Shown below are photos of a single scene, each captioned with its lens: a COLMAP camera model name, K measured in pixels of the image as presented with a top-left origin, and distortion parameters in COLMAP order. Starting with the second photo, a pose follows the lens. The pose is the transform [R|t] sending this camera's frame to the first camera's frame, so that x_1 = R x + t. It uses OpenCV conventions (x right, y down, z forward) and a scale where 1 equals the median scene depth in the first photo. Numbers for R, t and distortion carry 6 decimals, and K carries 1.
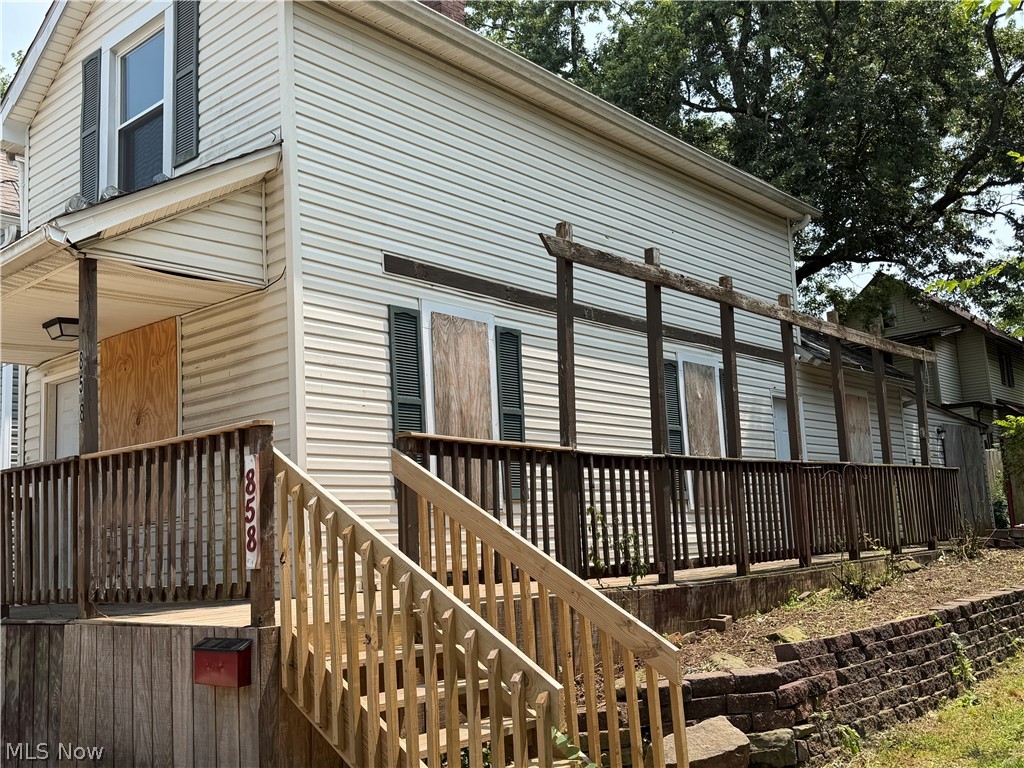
lens RADIAL K [[1006.9, 0, 514.2], [0, 1006.9, 386.9], [0, 0, 1]] dist [0.180322, -0.386600]
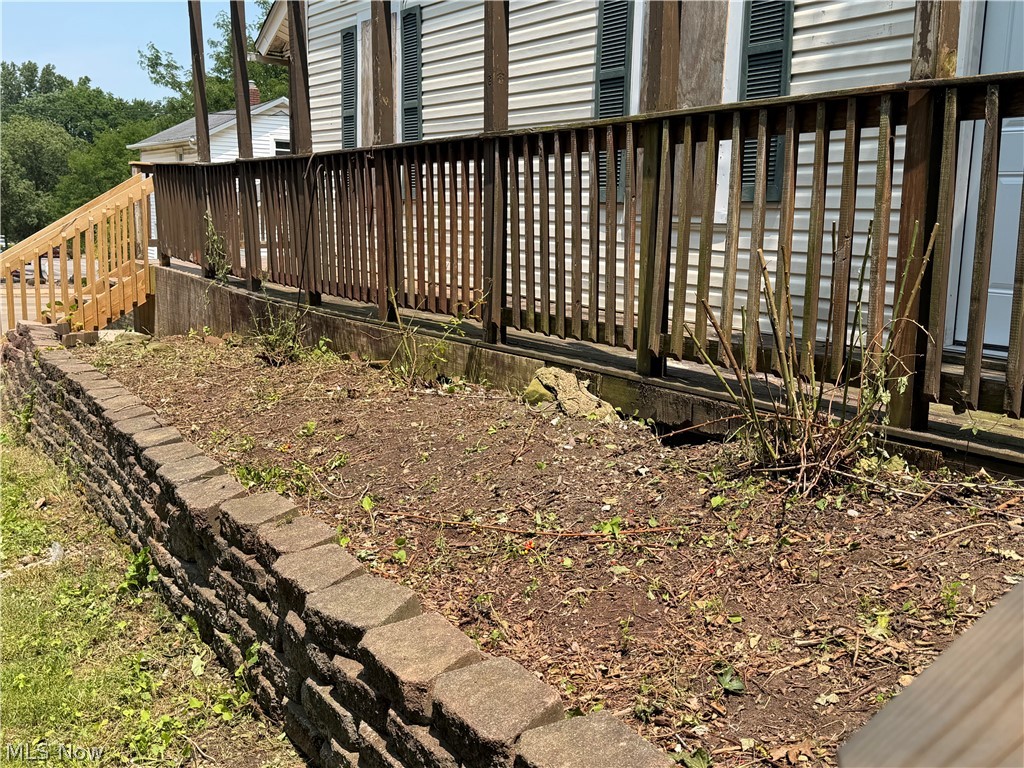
lens RADIAL K [[1006.9, 0, 514.2], [0, 1006.9, 386.9], [0, 0, 1]] dist [0.180322, -0.386600]
pose [[-0.250060, 0.192712, -0.948858, 1.130511], [0.142893, 0.976607, 0.160690, 0.173029], [0.957628, -0.095403, -0.271747, 1.618531]]
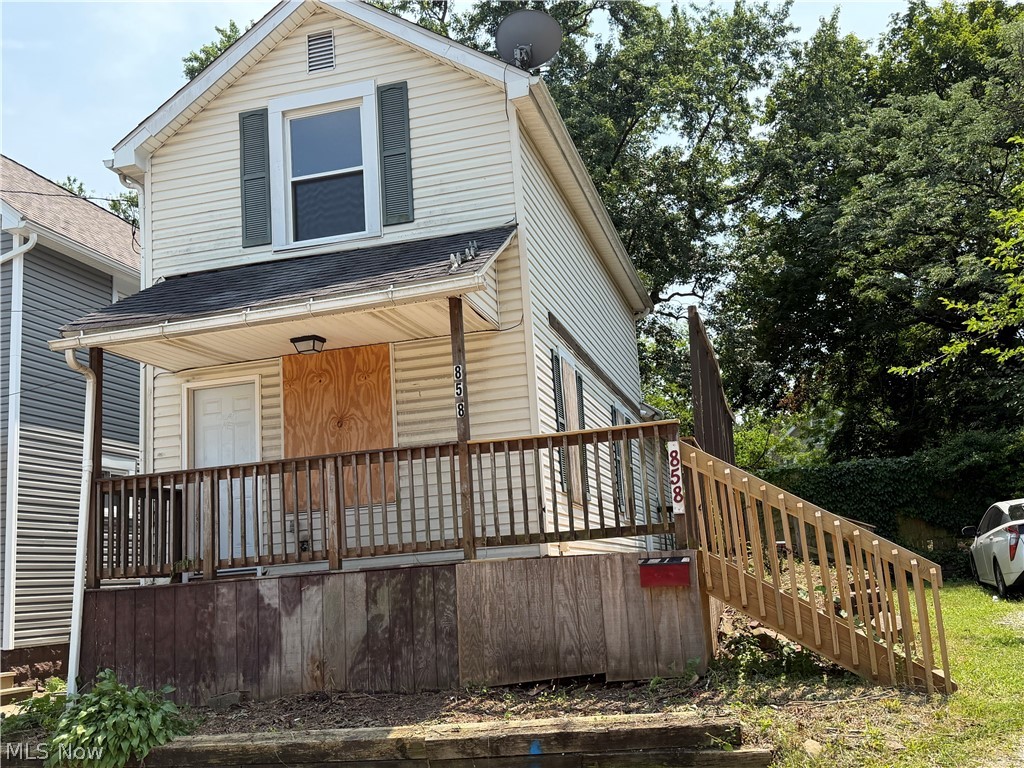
lens RADIAL K [[1006.9, 0, 514.2], [0, 1006.9, 386.9], [0, 0, 1]] dist [0.180322, -0.386600]
pose [[0.901426, 0.079609, 0.425551, -1.073221], [-0.052898, 0.995836, -0.074242, 0.104210], [-0.429689, 0.044413, 0.901884, -0.284675]]
